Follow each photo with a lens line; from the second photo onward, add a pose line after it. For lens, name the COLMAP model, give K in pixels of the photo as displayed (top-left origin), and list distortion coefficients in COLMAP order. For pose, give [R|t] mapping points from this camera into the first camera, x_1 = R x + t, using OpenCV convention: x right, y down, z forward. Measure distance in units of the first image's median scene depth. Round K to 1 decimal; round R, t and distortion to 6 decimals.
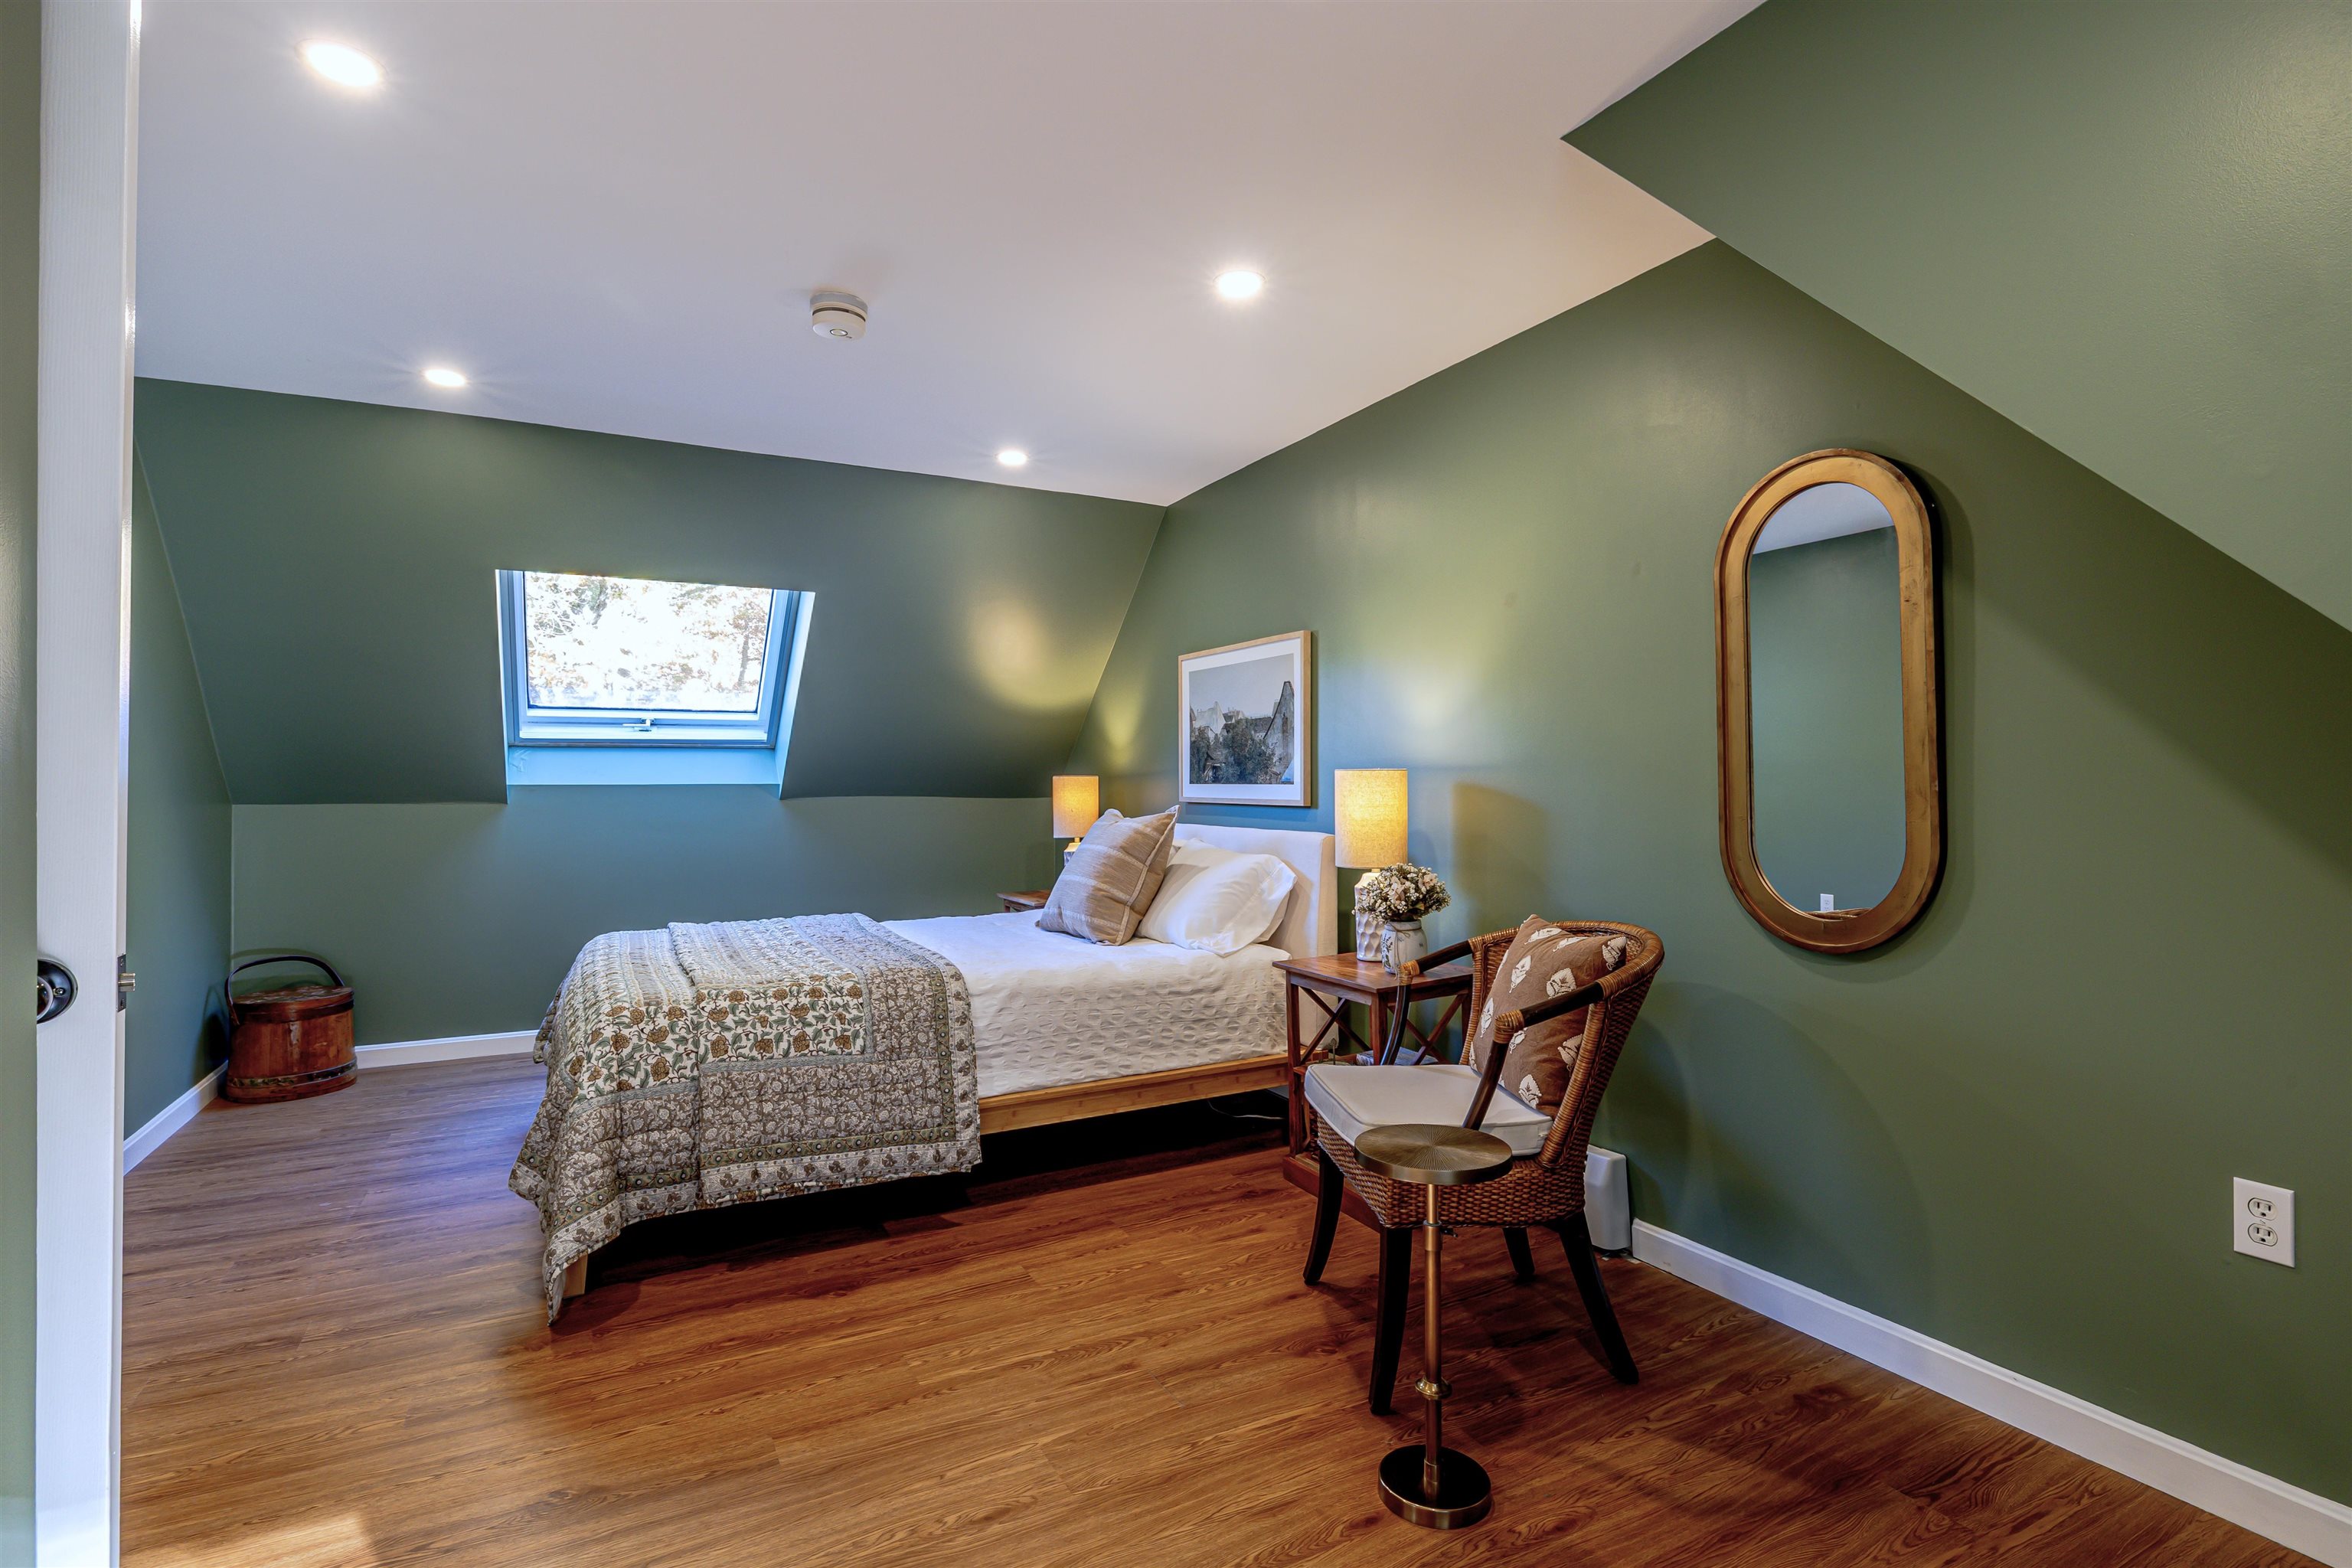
lens RADIAL K [[1119.8, 0, 1211.0], [0, 1119.8, 771.2], [0, 0, 1]] dist [-0.005696, 0.001710]
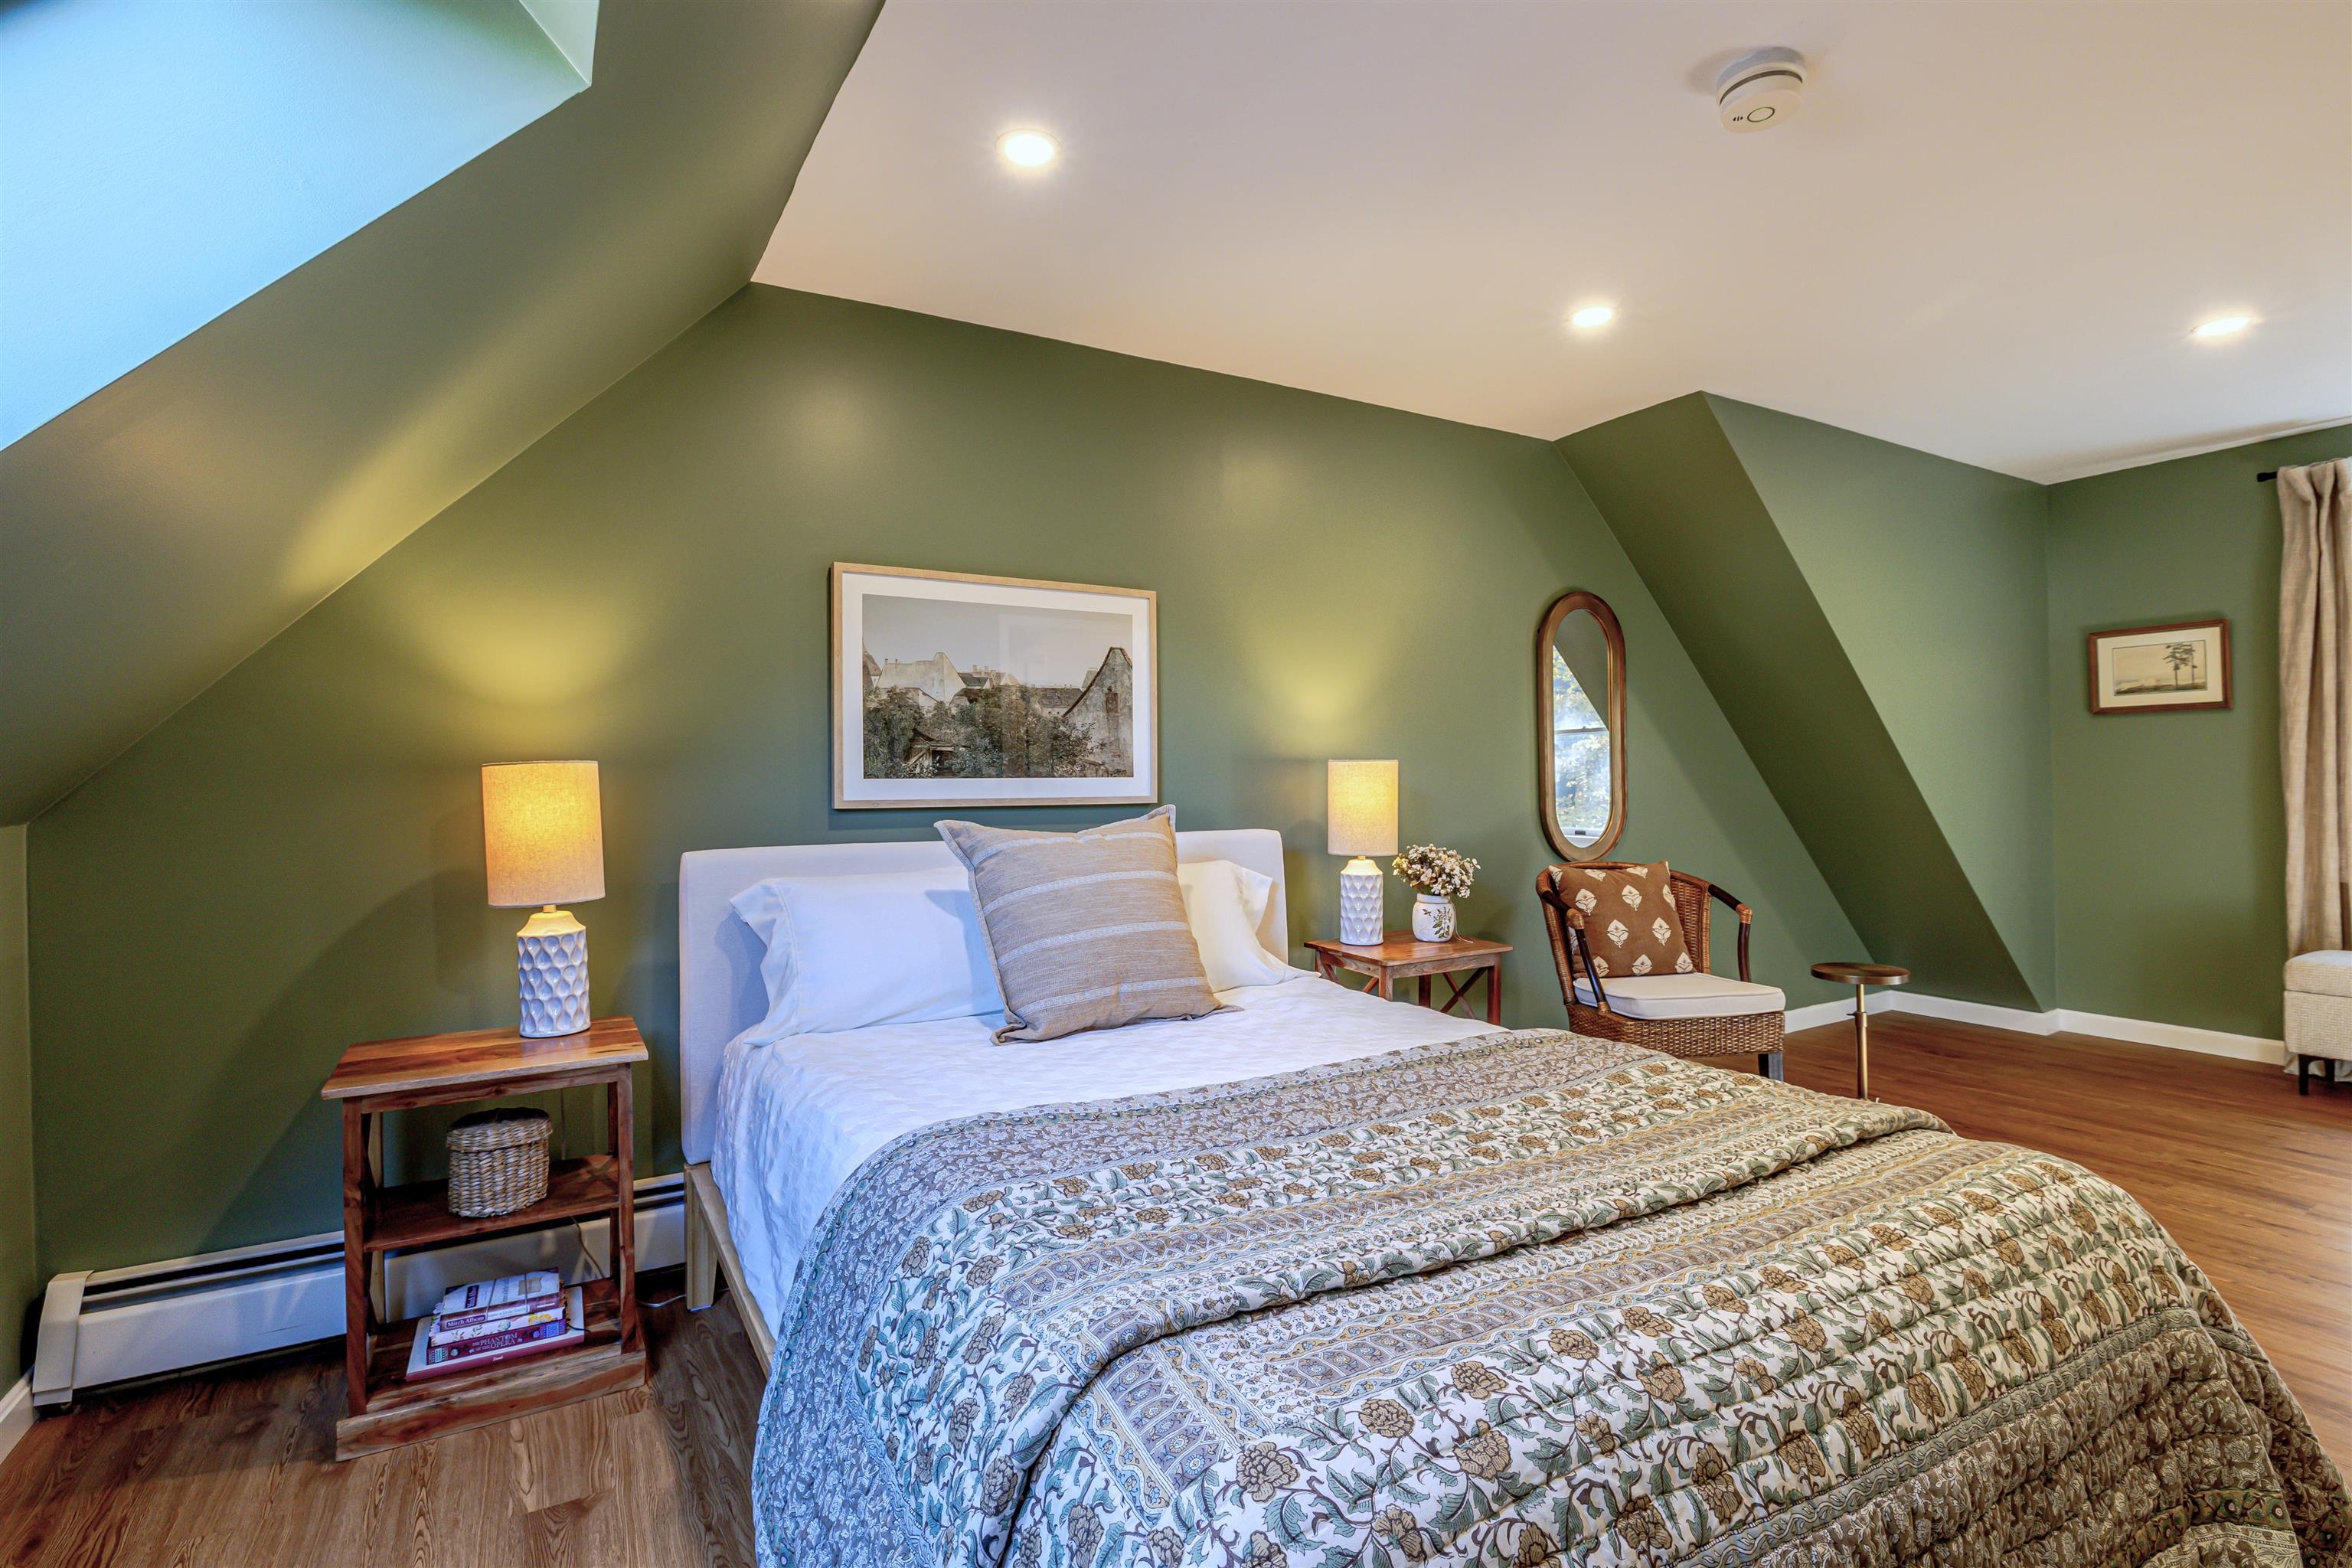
lens RADIAL K [[1119.8, 0, 1162.0], [0, 1119.8, 797.2], [0, 0, 1]] dist [-0.005696, 0.001710]
pose [[-0.015749, -0.007399, 0.999849, -0.668859], [0.003092, 0.999967, 0.007449, 0.018549], [-0.999871, 0.003209, -0.015725, 0.899359]]
